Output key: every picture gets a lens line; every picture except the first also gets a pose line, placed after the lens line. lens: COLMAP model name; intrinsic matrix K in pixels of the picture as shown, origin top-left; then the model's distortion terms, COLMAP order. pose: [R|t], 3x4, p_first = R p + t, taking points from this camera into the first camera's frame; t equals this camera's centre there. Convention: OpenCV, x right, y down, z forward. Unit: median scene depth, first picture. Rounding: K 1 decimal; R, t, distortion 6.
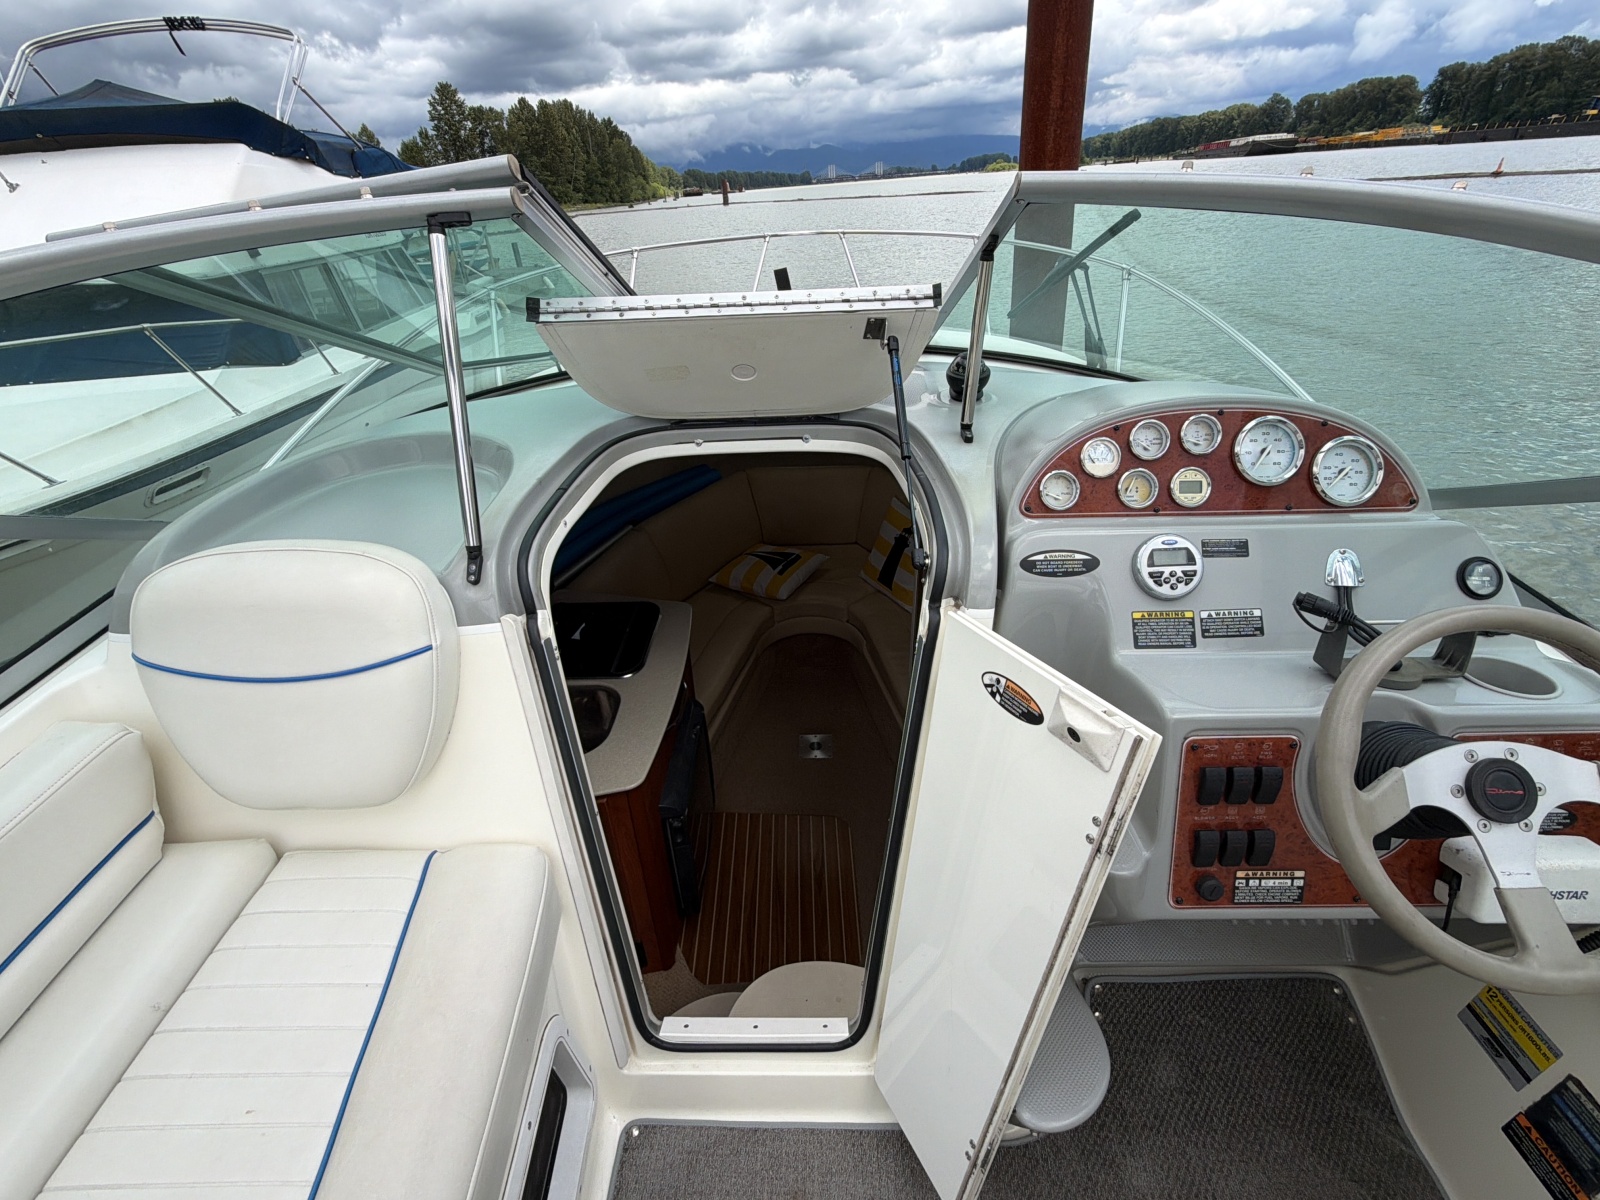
lens RADIAL K [[735.9, 0, 796.1], [0, 735.9, 601.8], [0, 0, 1]] dist [0.007167, -0.000061]
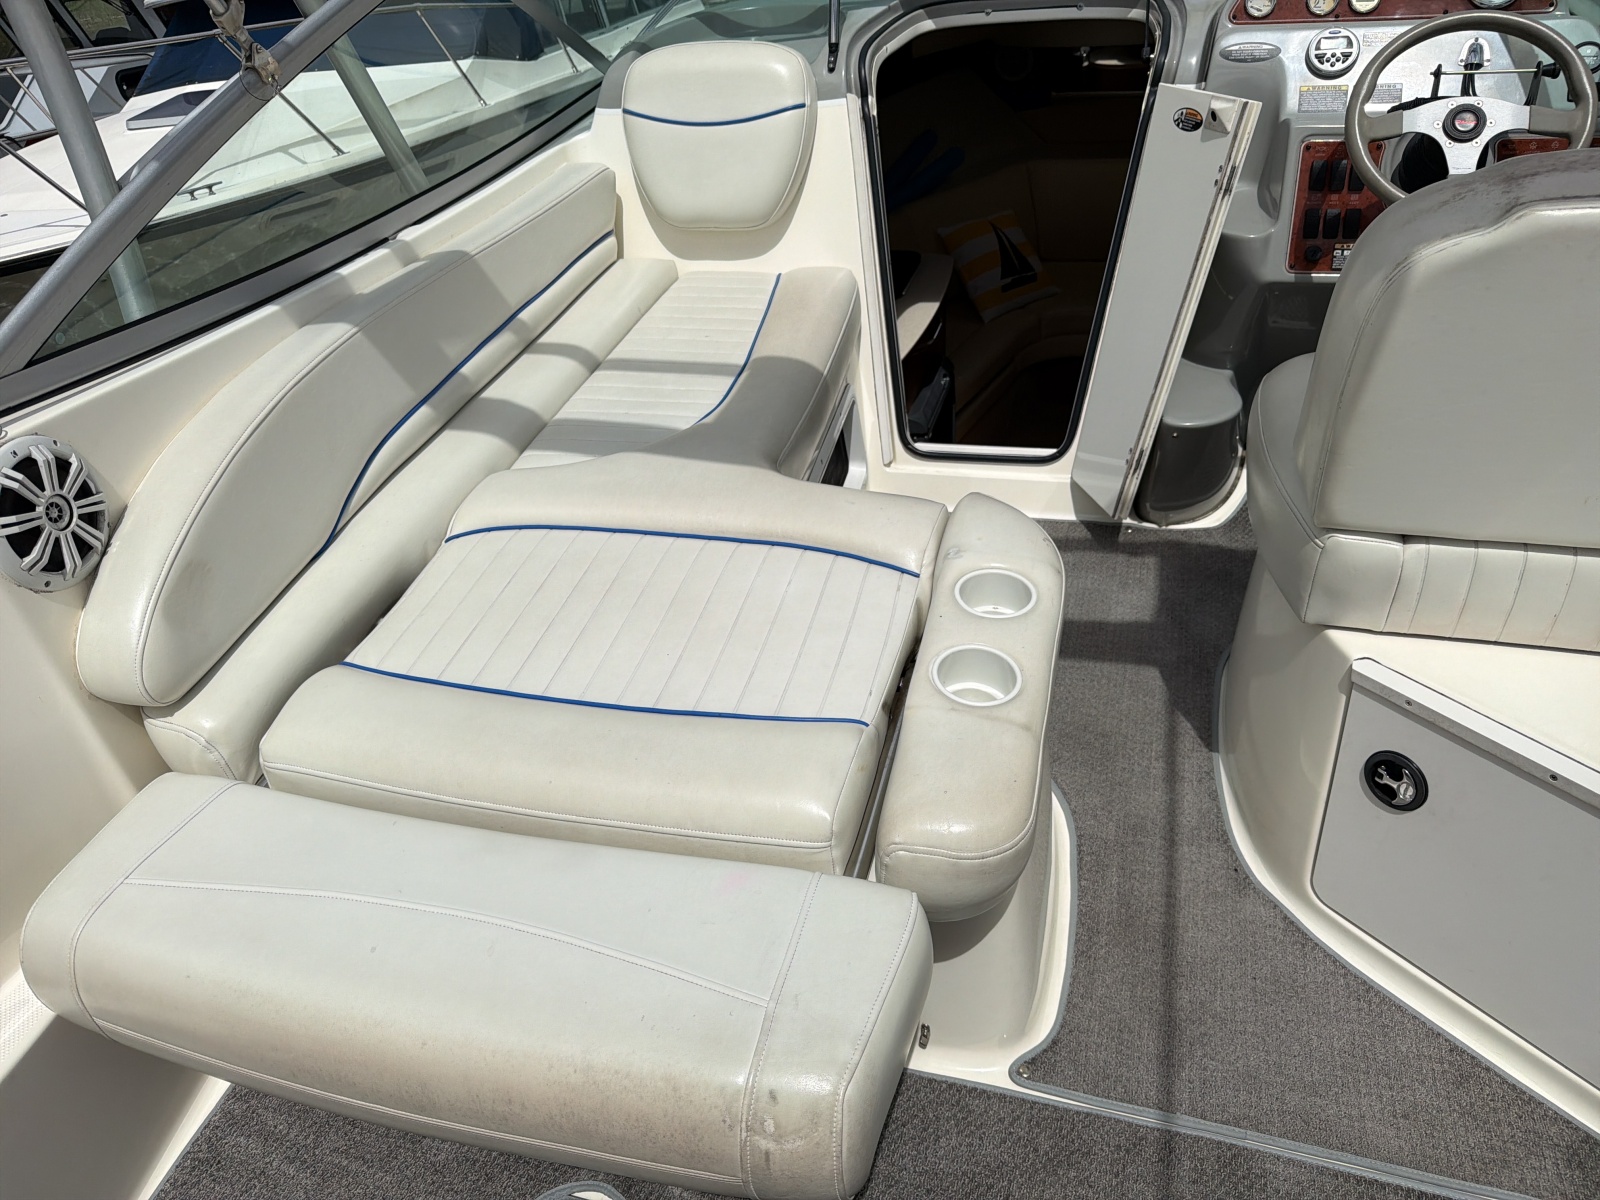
lens RADIAL K [[1127.0, 0, 800.0], [0, 1127.0, 600.0], [0, 0, 1]] dist [0.045437, -0.068758]
pose [[0.964105, 0.109078, -0.242081, 0.168975], [-0.093032, 0.992698, 0.076788, 0.845921], [0.248689, -0.051510, 0.967213, -1.253432]]
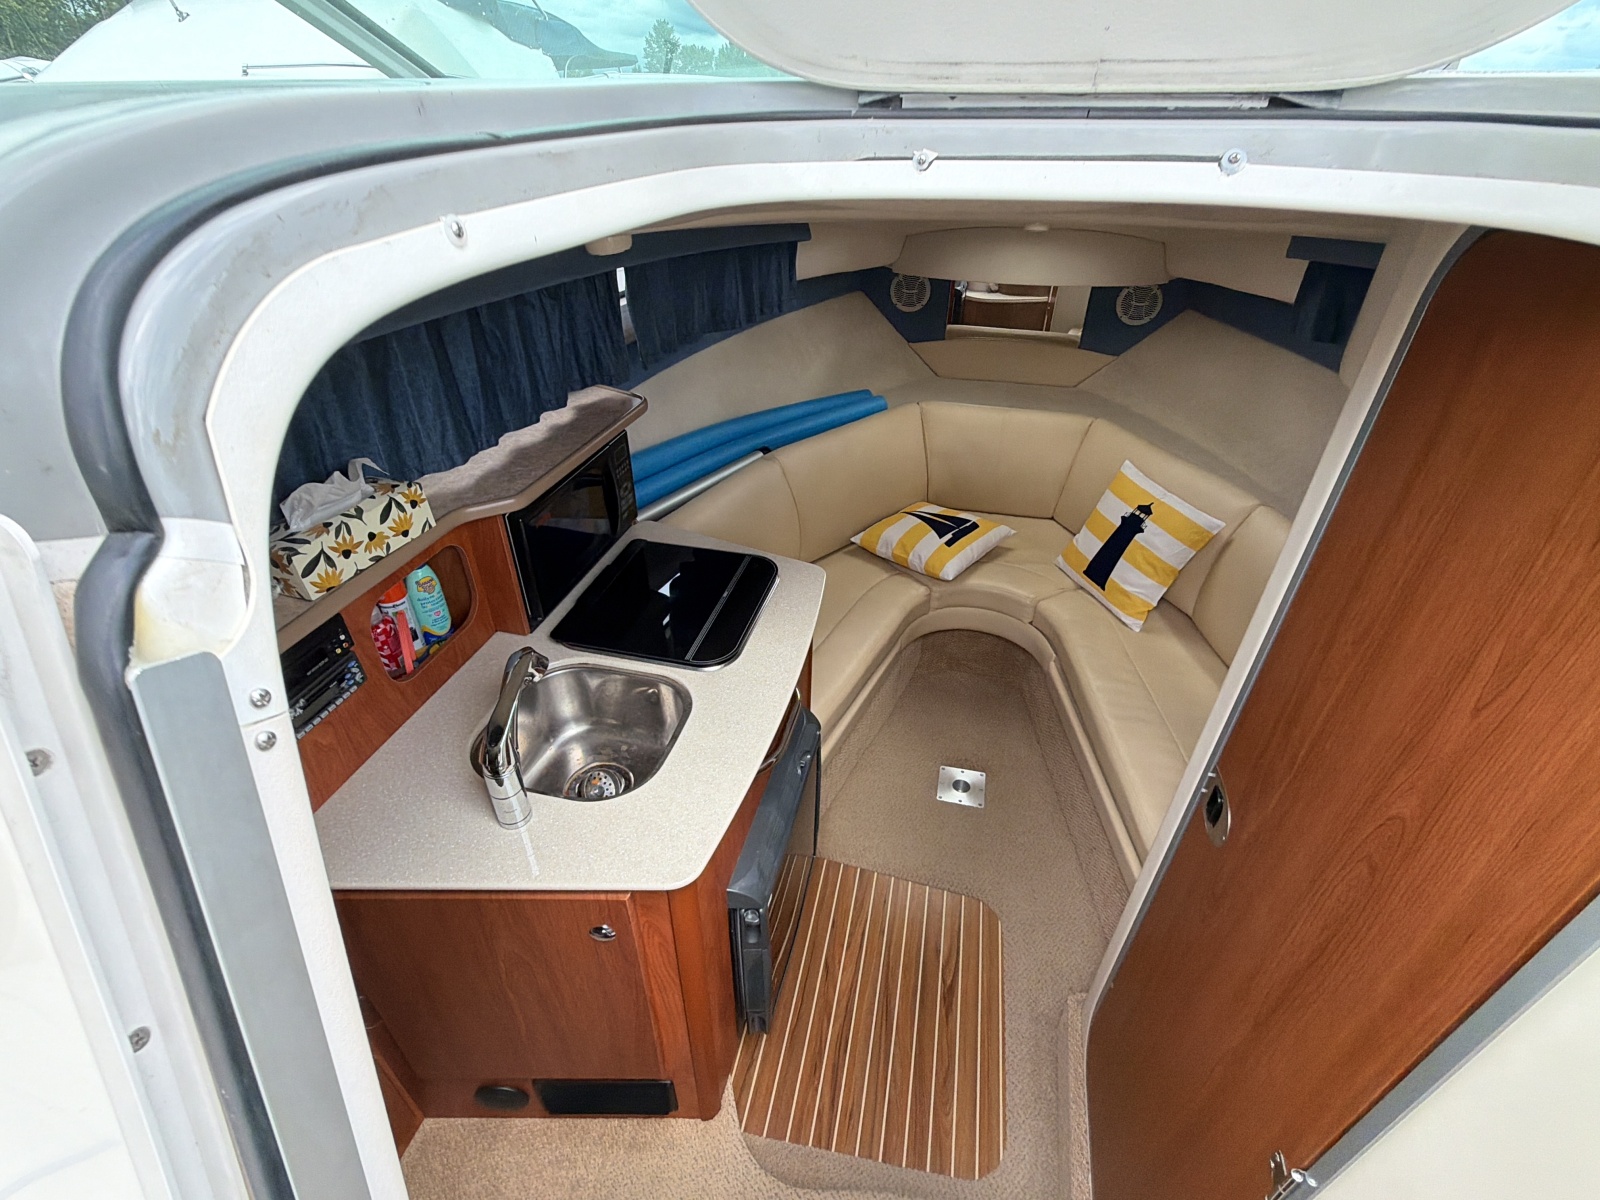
lens RADIAL K [[723.8, 0, 798.7], [0, 723.8, 609.1], [0, 0, 1]] dist [-0.000410, -0.000546]
pose [[0.973887, 0.159485, -0.161584, -0.133536], [-0.150023, 0.986255, 0.069236, -0.005134], [0.170405, -0.043186, 0.984427, 0.837066]]
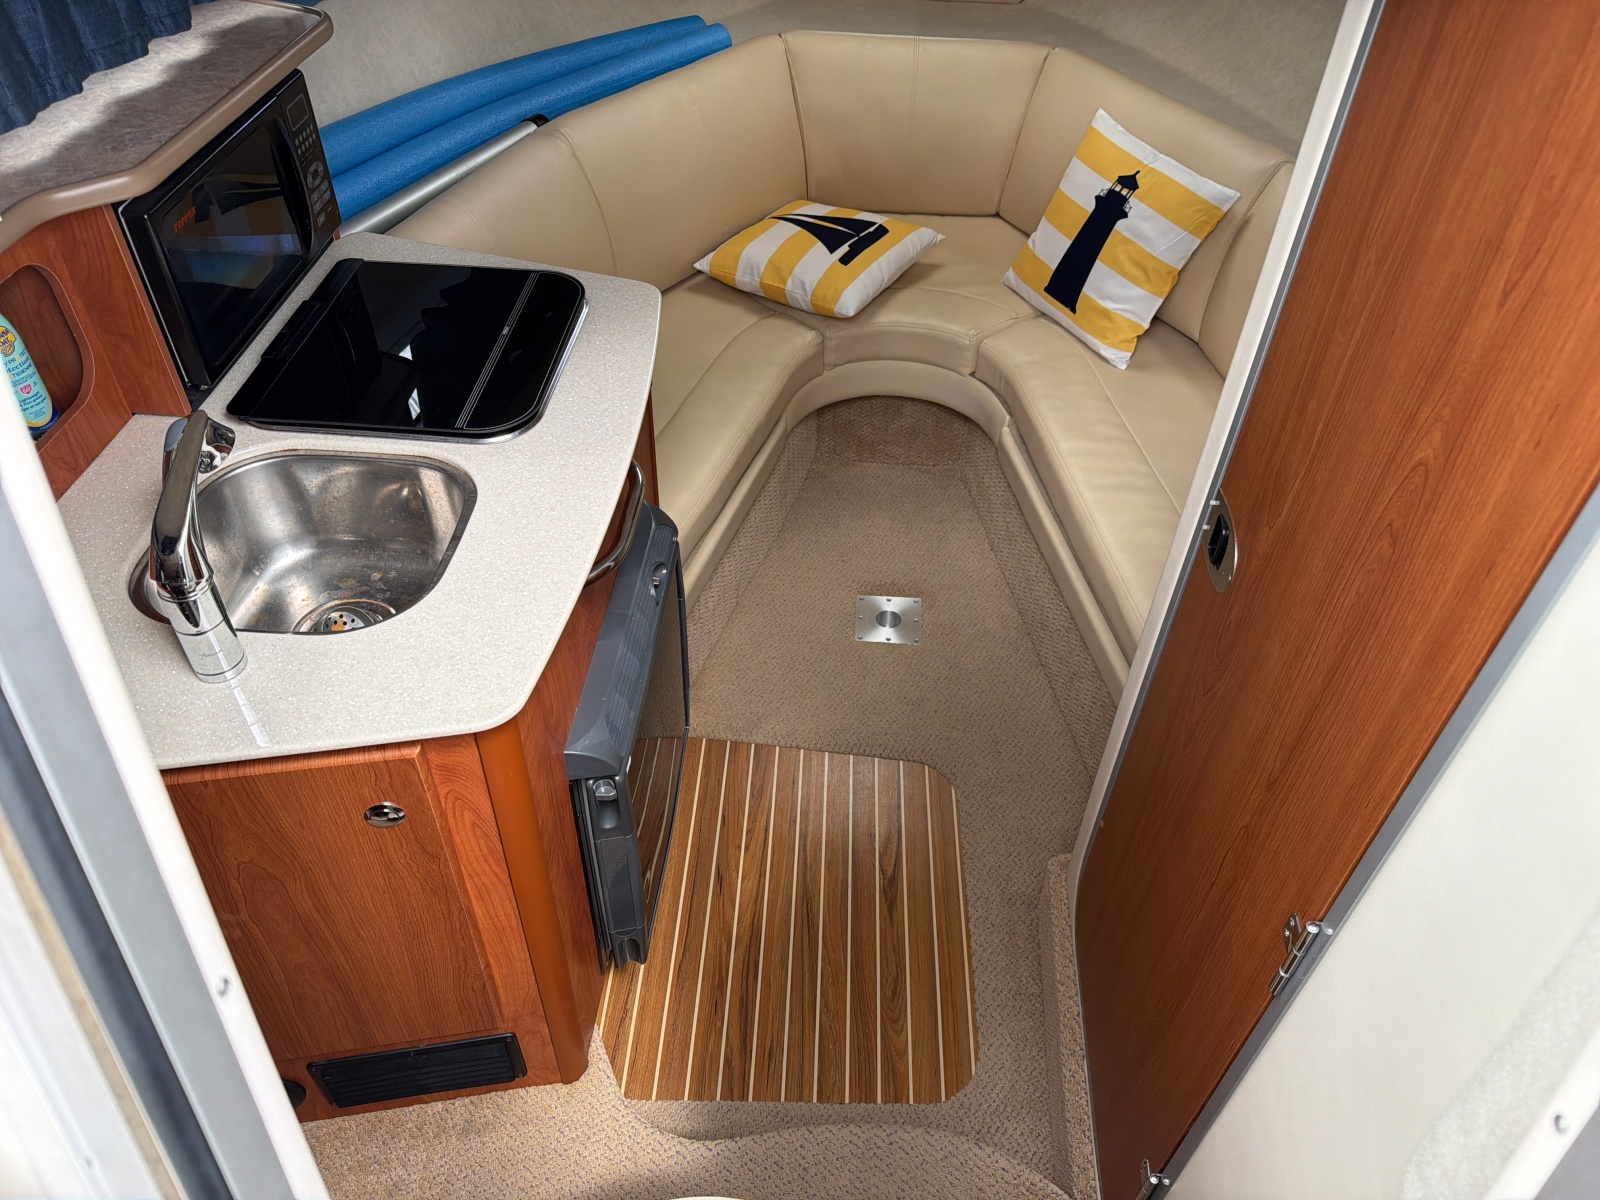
lens RADIAL K [[1127.0, 0, 800.0], [0, 1127.0, 600.0], [0, 0, 1]] dist [0.045437, -0.068758]
pose [[0.996962, 0.077844, 0.002764, -0.117451], [-0.076762, 0.975842, 0.204547, 0.096749], [0.013226, -0.204137, 0.978853, 0.759601]]
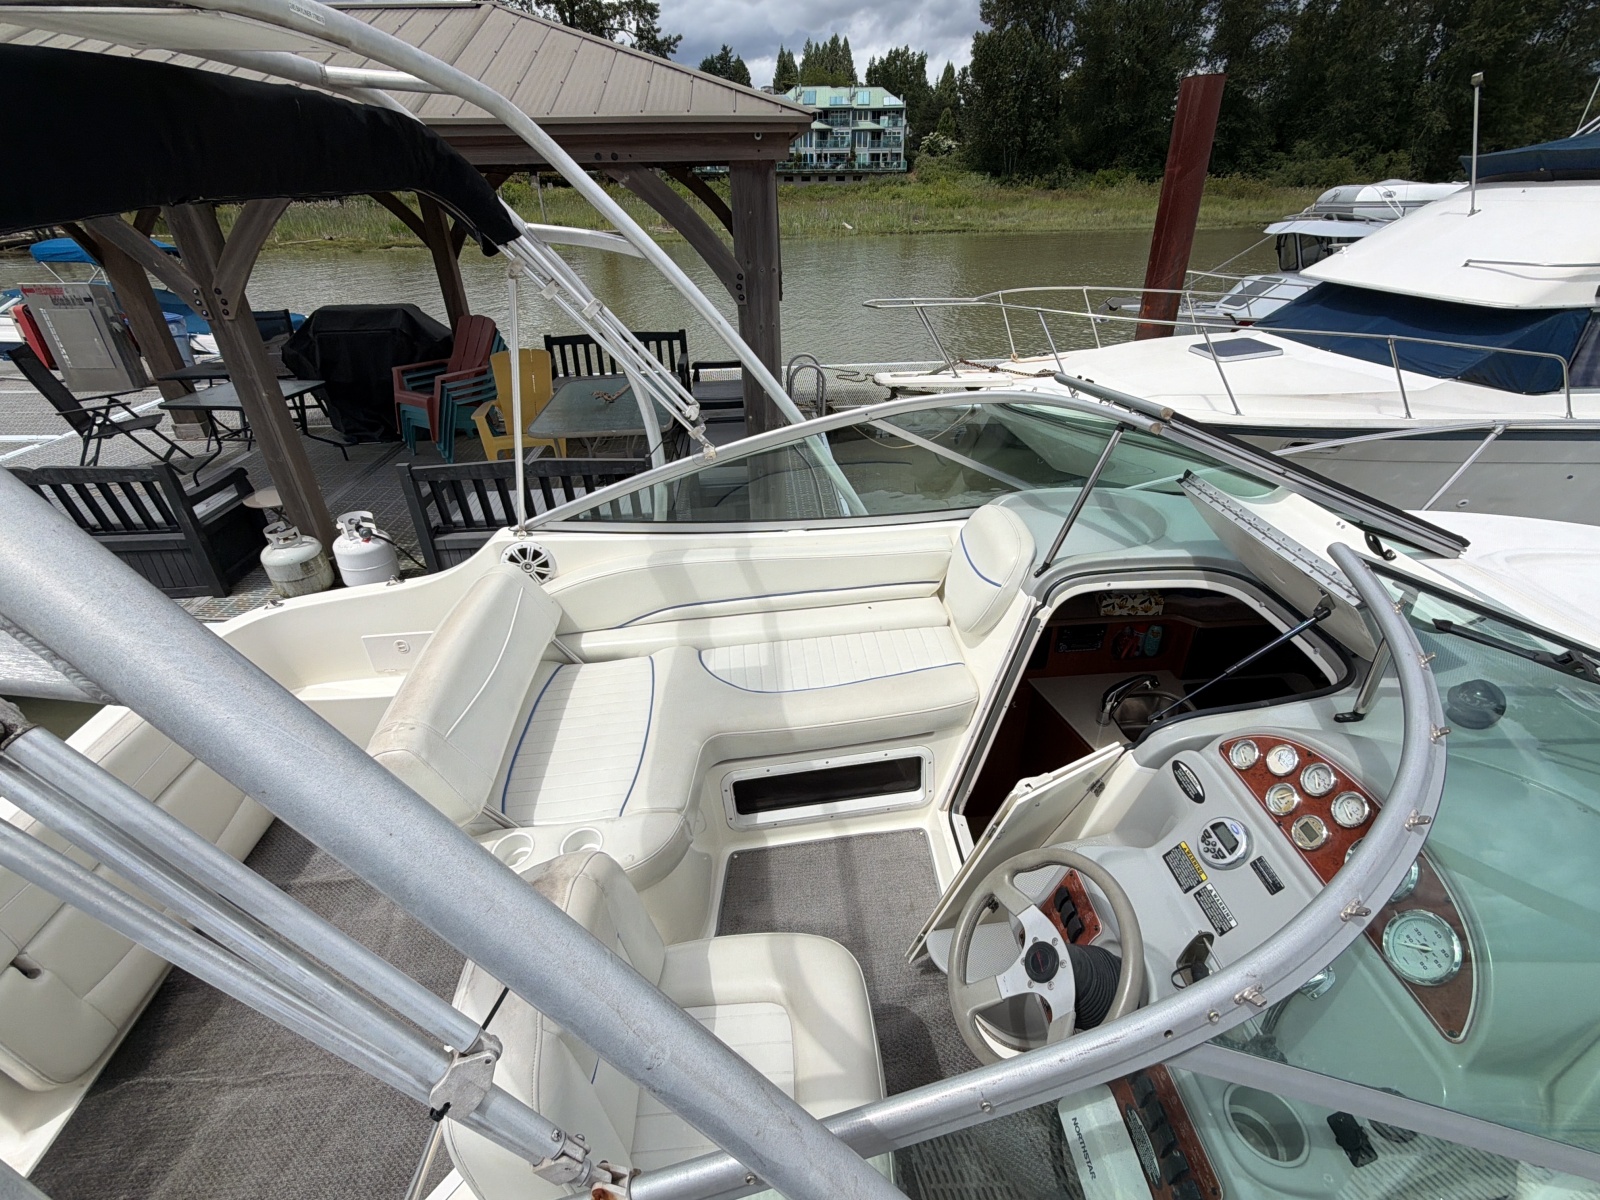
lens RADIAL K [[735.9, 0, 796.1], [0, 735.9, 601.8], [0, 0, 1]] dist [0.007167, -0.000061]
pose [[0.076983, 0.544618, -0.835144, 1.240646], [-0.489588, 0.750337, 0.444183, -0.545735], [0.868549, 0.374682, 0.324402, -0.211787]]
